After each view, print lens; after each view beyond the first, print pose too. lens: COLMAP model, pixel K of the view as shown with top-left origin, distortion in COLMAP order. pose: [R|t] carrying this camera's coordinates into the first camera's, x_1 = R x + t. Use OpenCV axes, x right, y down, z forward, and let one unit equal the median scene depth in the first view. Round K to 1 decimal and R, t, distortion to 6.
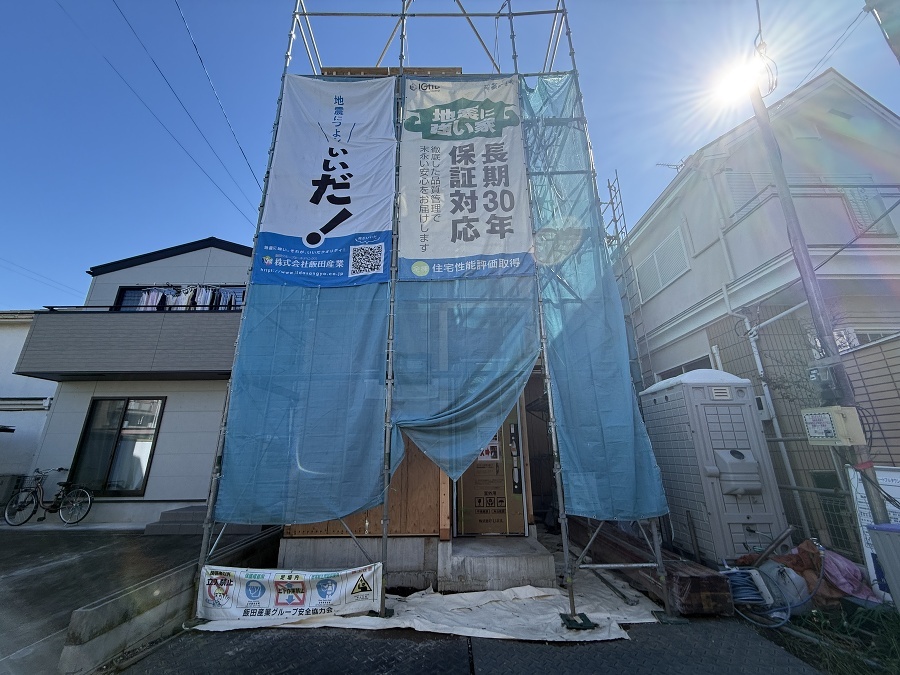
lens RADIAL K [[357.6, 0, 445.8], [0, 357.6, 337.7], [0, 0, 1]] dist [-0.000452, -0.000112]
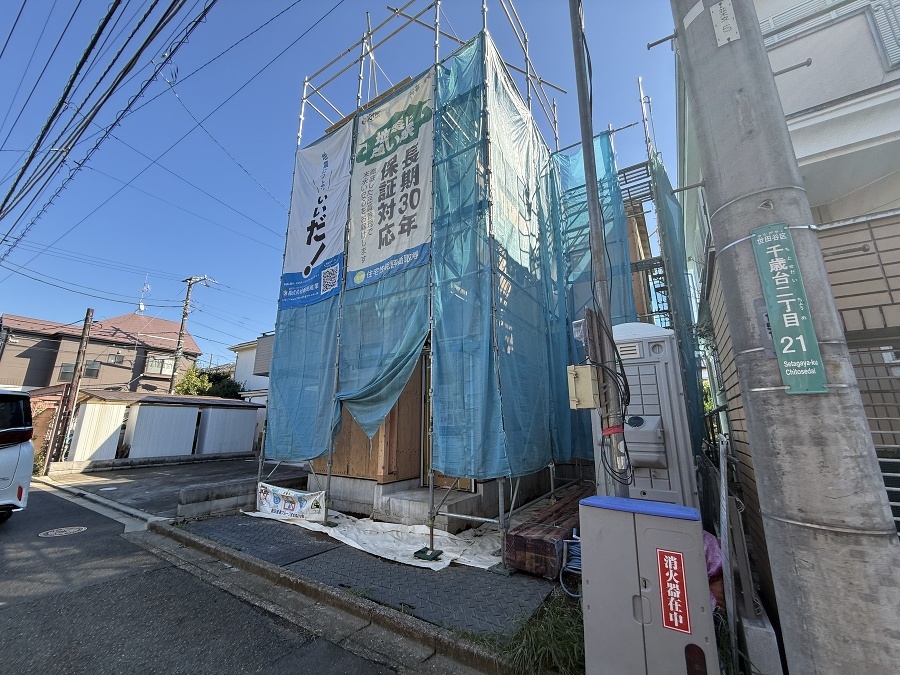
lens RADIAL K [[358.1, 0, 447.4], [0, 358.1, 336.2], [0, 0, 1]] dist [-0.002233, 0.000499]
pose [[0.841262, -0.120108, -0.527117, 0.846937], [0.157553, 0.987154, 0.026519, 0.029928], [0.517161, -0.105358, 0.849379, 0.057594]]
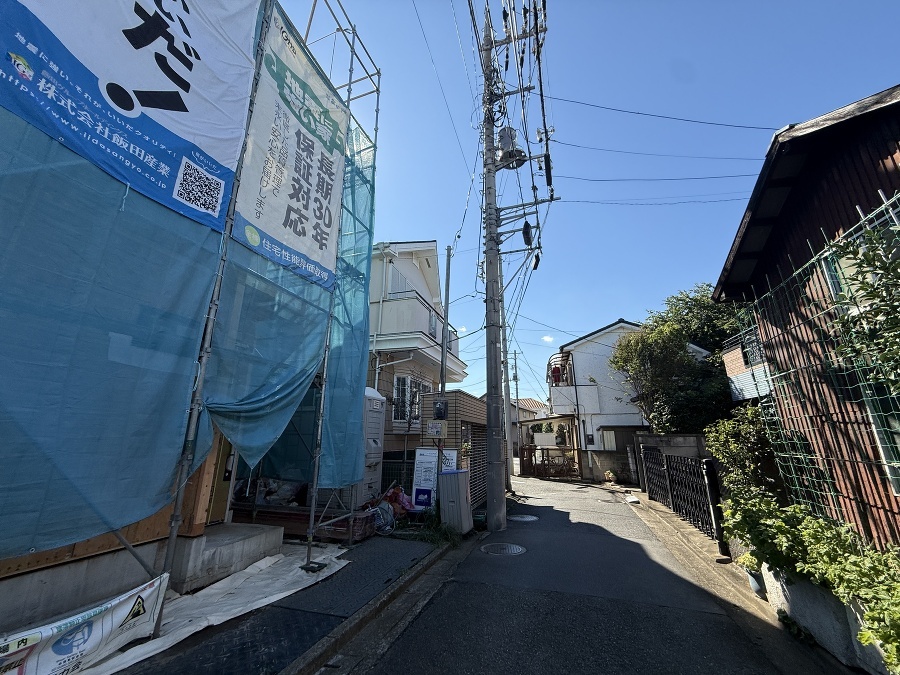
lens RADIAL K [[358.1, 0, 447.4], [0, 358.1, 336.2], [0, 0, 1]] dist [-0.002233, 0.000499]
pose [[0.310373, 0.269260, 0.911684, -0.674000], [-0.294328, 0.939139, -0.177168, 0.058027], [-0.903902, -0.213346, 0.370735, 0.176811]]
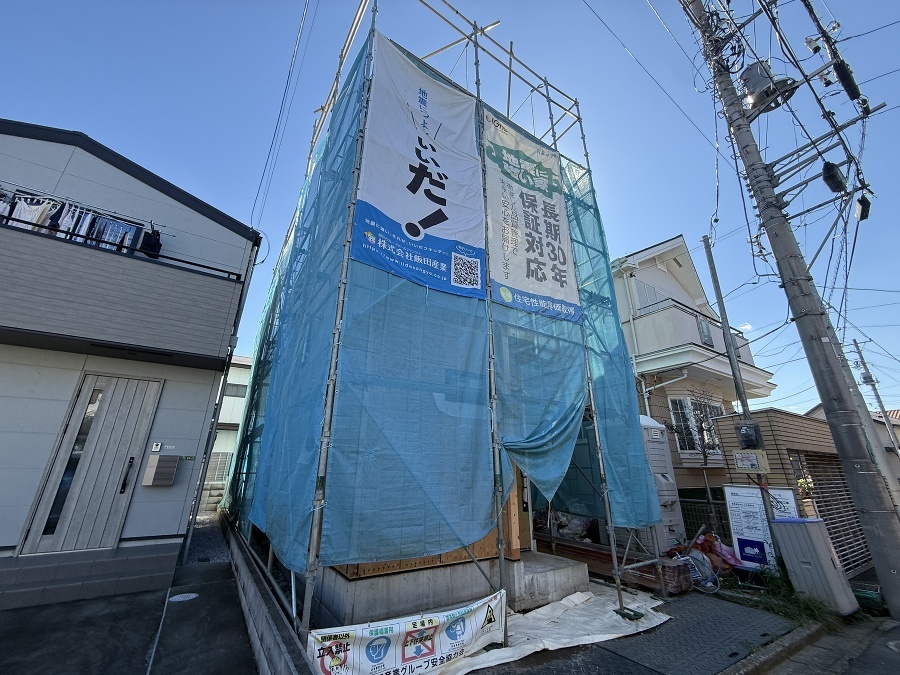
lens RADIAL K [[358.1, 0, 447.4], [0, 358.1, 336.2], [0, 0, 1]] dist [-0.002233, 0.000499]
pose [[0.842020, 0.201817, 0.500273, -0.721374], [-0.178026, 0.979385, -0.095458, 0.057319], [-0.509224, -0.008684, 0.860590, 0.188798]]
